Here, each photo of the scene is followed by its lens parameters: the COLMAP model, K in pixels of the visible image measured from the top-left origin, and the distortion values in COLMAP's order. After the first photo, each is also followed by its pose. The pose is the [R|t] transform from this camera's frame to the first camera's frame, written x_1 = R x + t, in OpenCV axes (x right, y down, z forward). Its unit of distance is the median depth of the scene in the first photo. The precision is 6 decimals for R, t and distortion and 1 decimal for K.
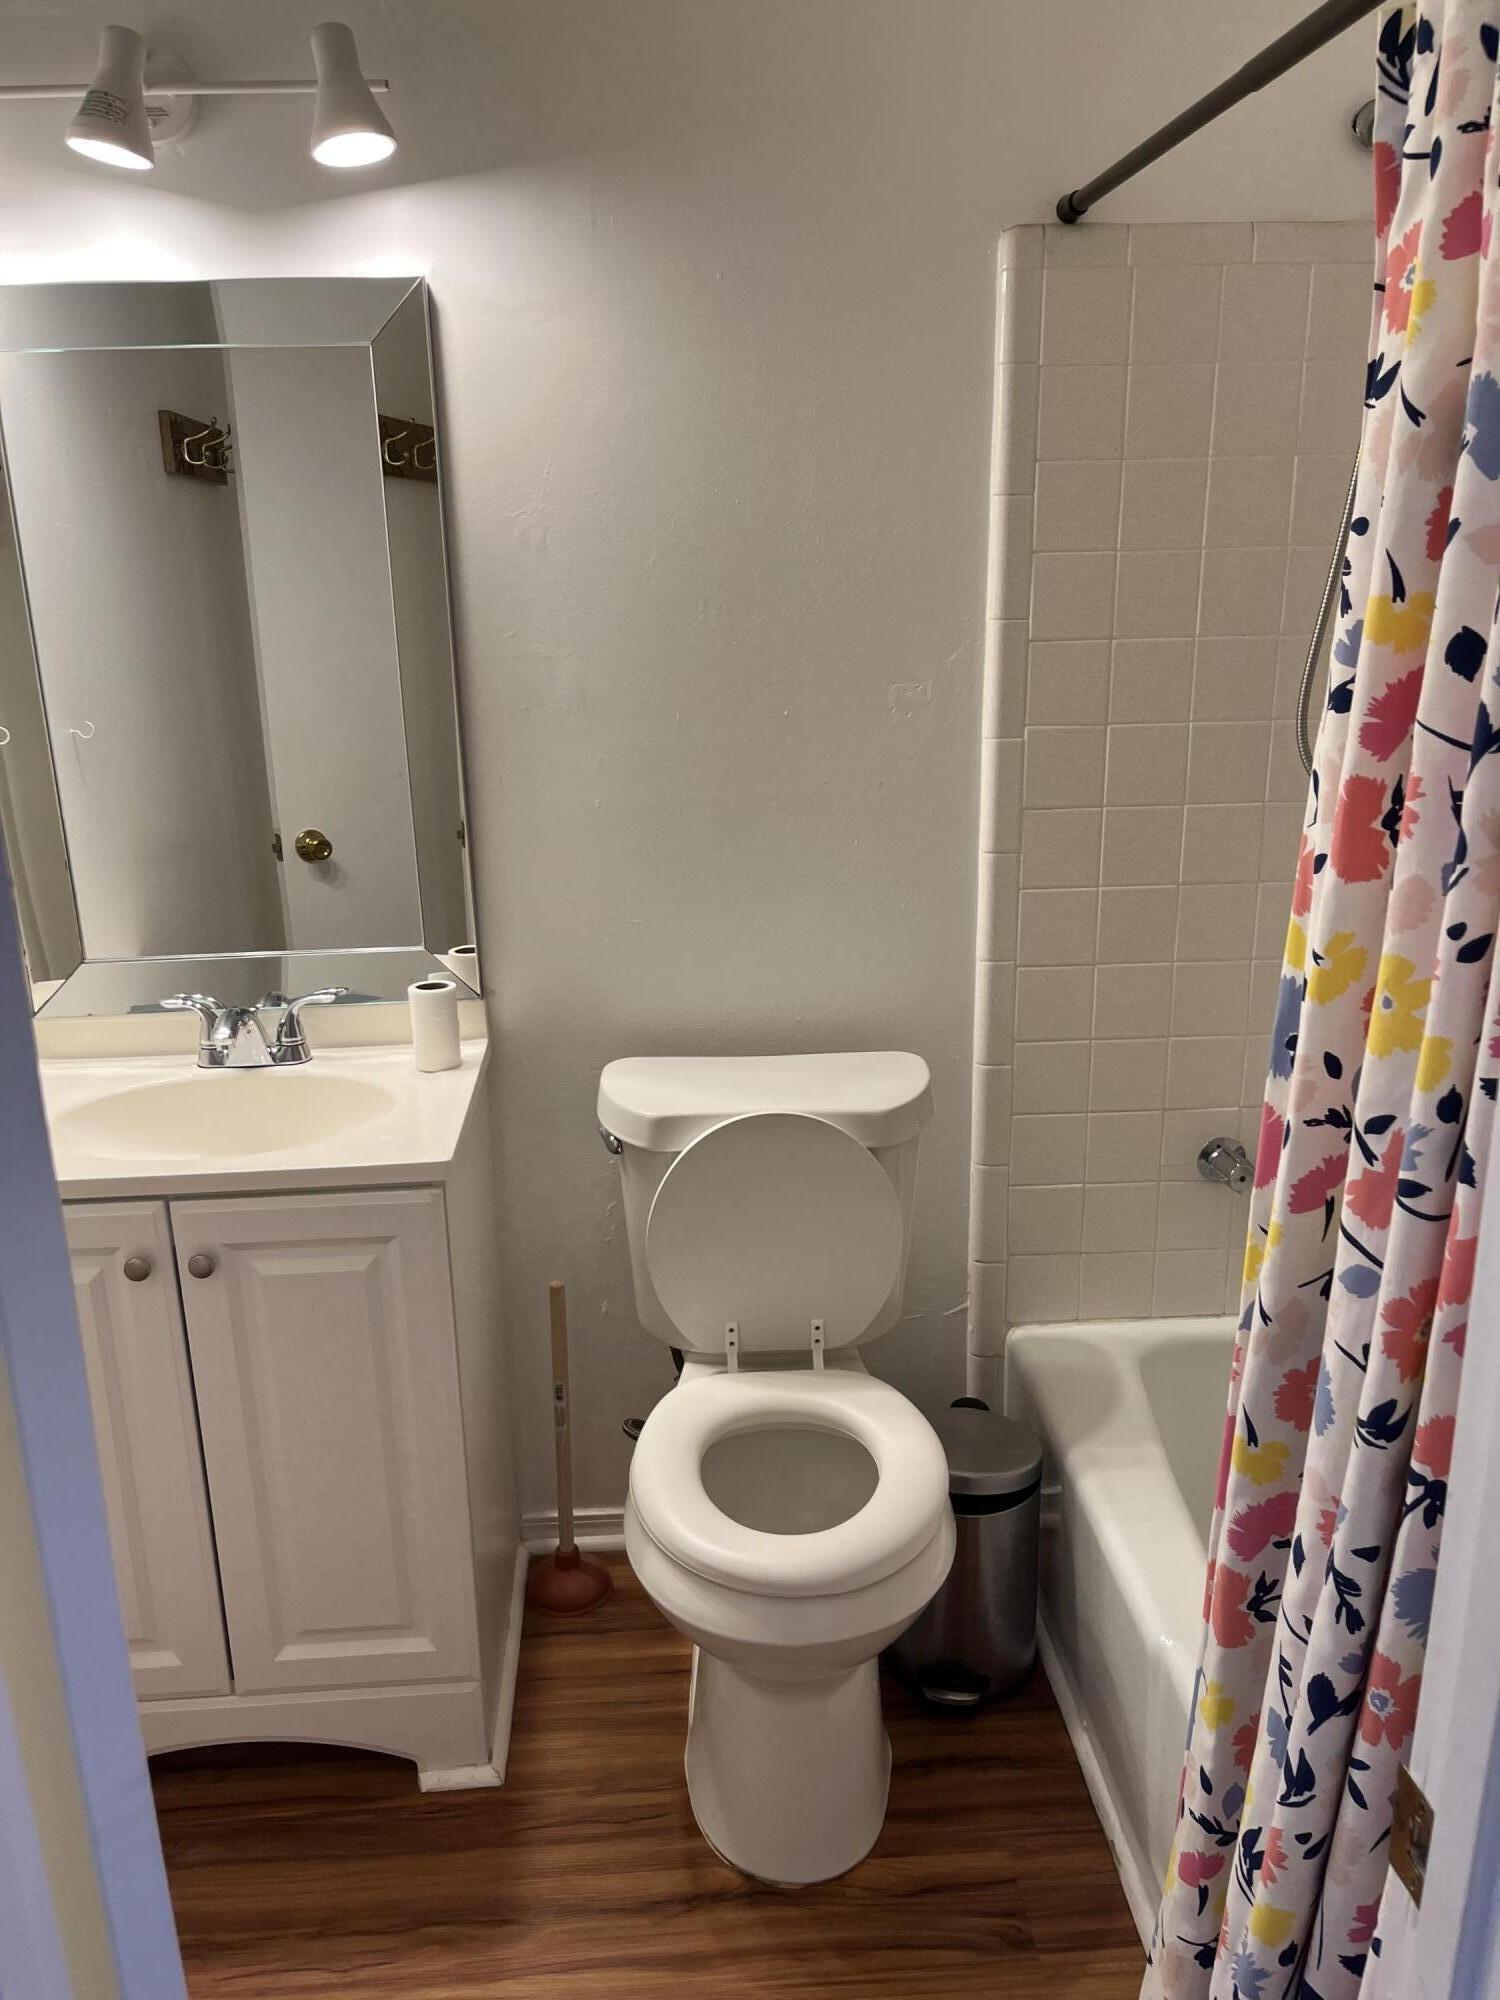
lens RADIAL K [[1485.9, 0, 740.3], [0, 1485.9, 1002.2], [0, 0, 1]] dist [0.049597, -0.100137]
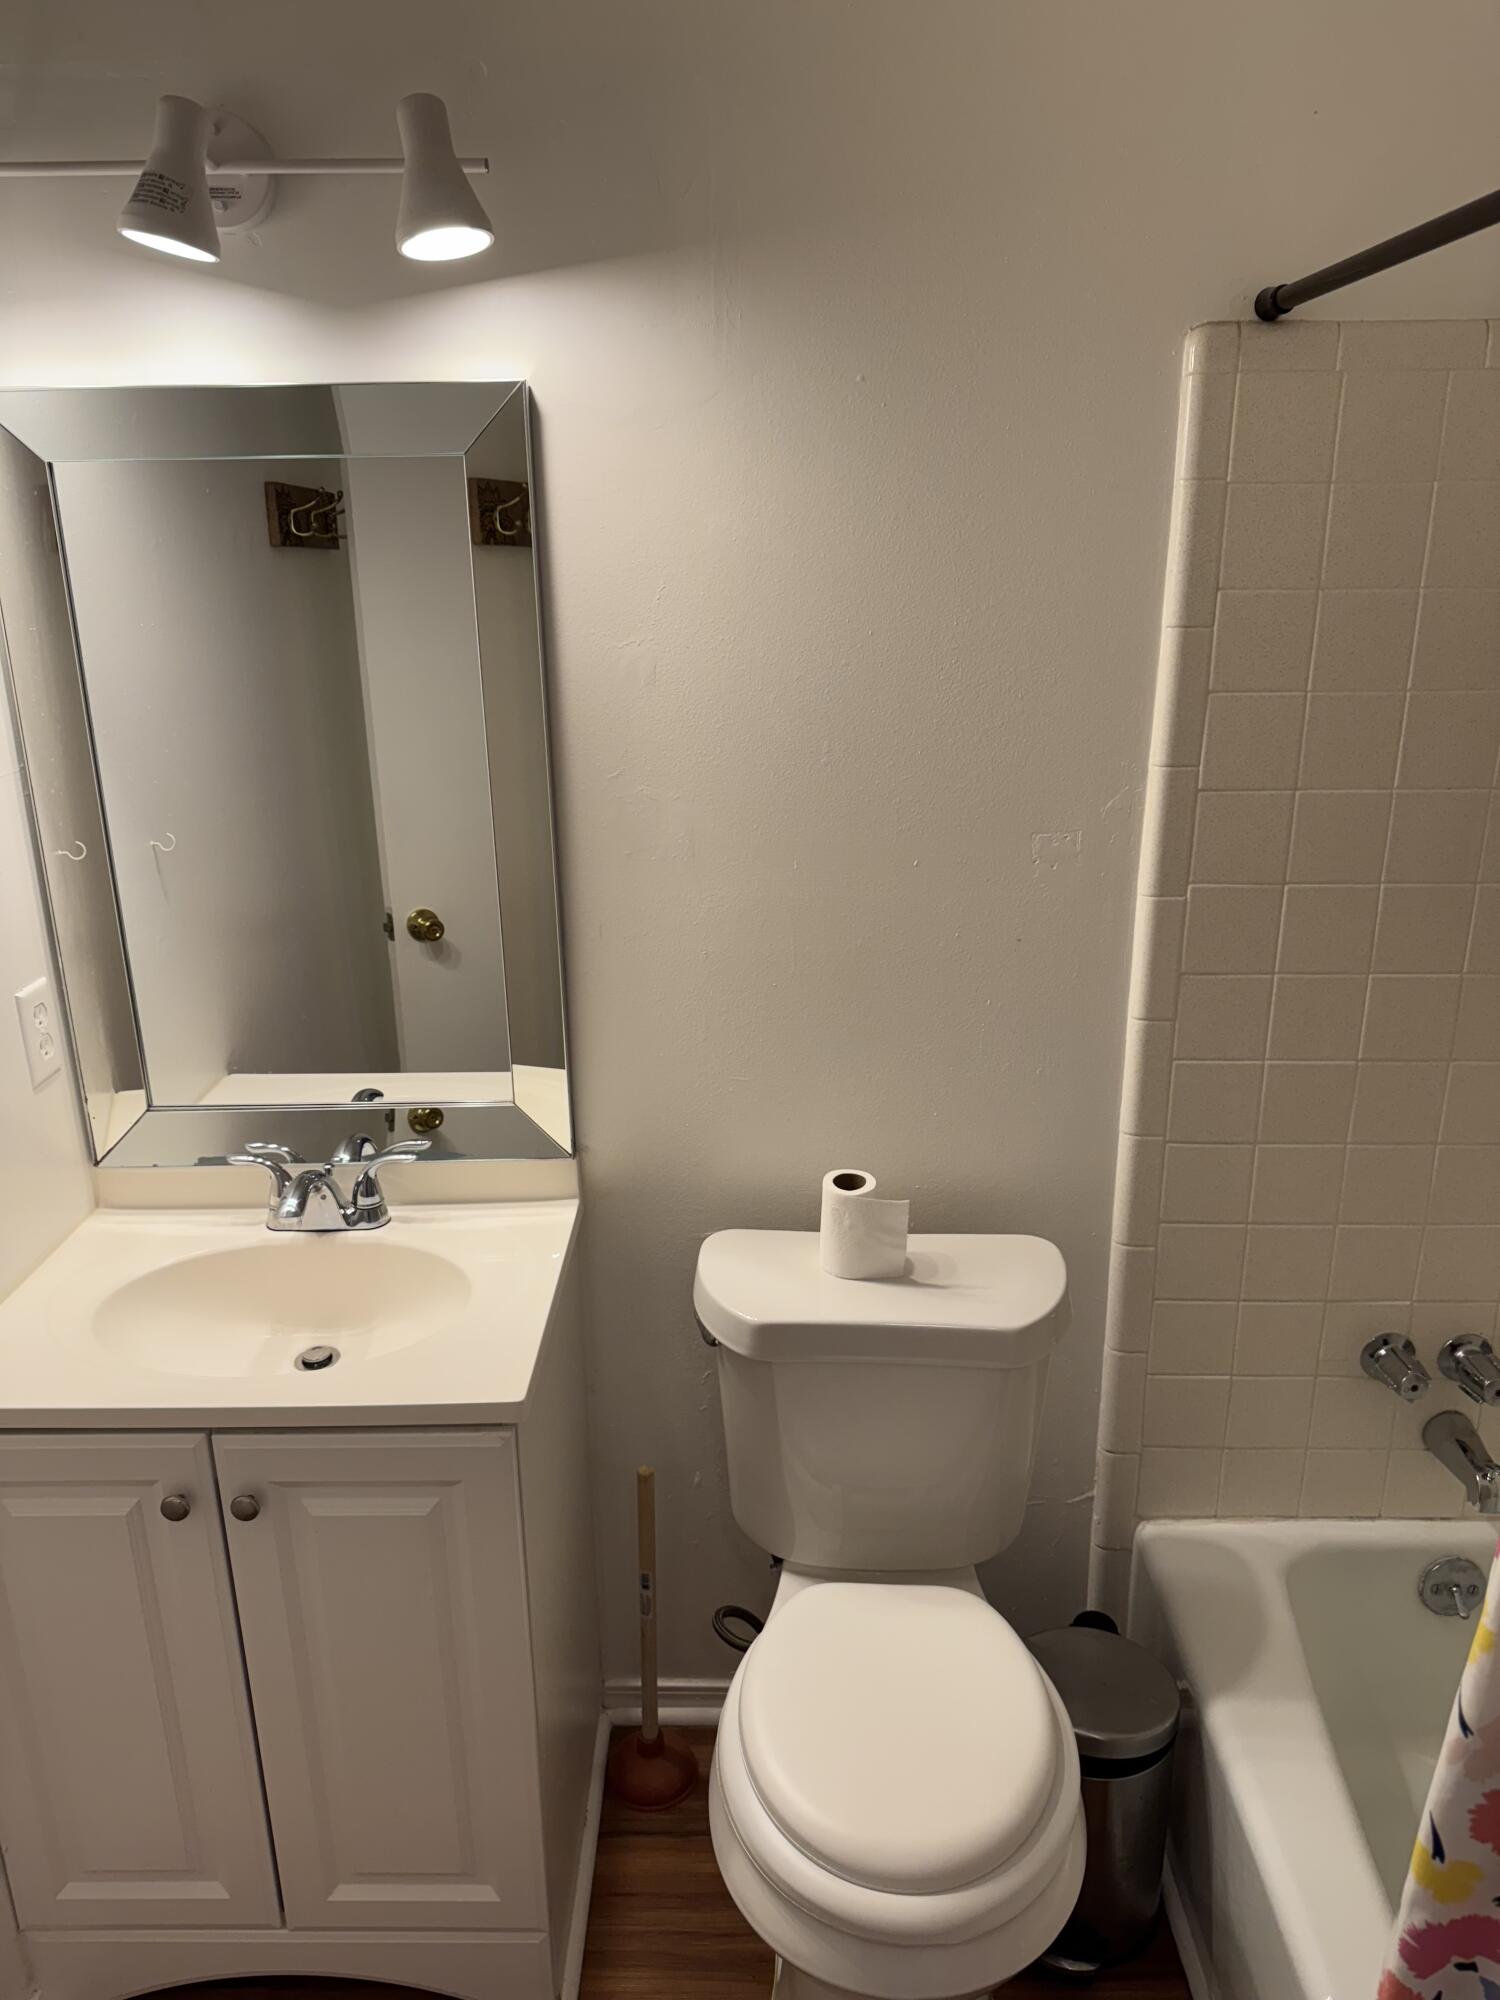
lens RADIAL K [[1401.9, 0, 755.8], [0, 1401.9, 1003.6], [0, 0, 1]] dist [0.057286, -0.103368]
pose [[0.997650, 0.030039, -0.061575, -0.010939], [-0.028864, 0.999386, 0.019886, -0.121384], [0.062134, -0.018062, 0.997904, 0.147476]]
